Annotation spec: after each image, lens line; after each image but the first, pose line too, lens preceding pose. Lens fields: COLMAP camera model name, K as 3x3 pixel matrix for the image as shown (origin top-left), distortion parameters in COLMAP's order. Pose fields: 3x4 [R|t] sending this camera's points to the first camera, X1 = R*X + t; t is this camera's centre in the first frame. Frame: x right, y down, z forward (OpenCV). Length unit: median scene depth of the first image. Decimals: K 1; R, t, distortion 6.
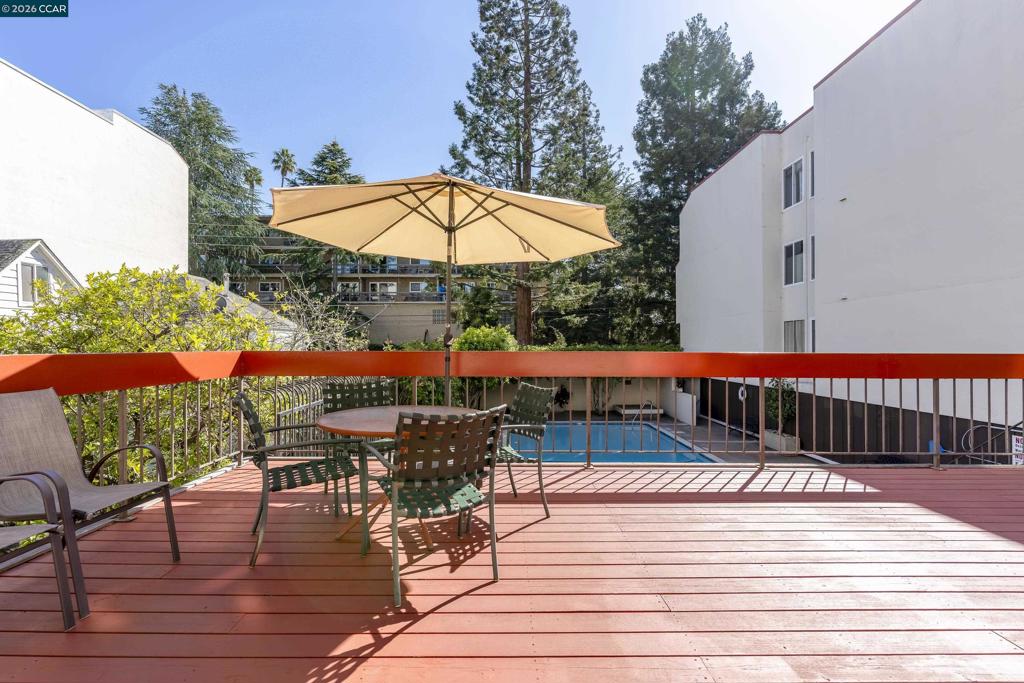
lens RADIAL K [[485.5, 0, 511.0], [0, 485.5, 343.8], [0, 0, 1]] dist [0.001625, 0.000186]
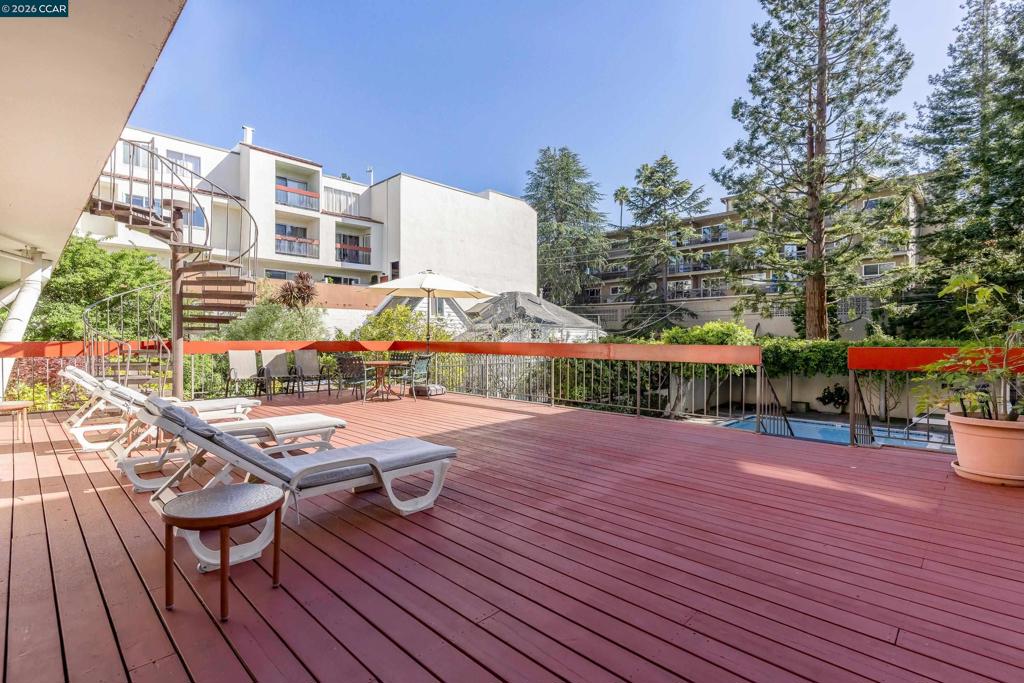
lens RADIAL K [[485.5, 0, 511.0], [0, 485.5, 343.8], [0, 0, 1]] dist [0.001625, 0.000186]
pose [[0.713848, 0.006326, -0.700273, 0.274698], [0.002994, 0.999922, 0.012085, -0.001527], [0.700295, -0.010723, 0.713773, -0.063252]]
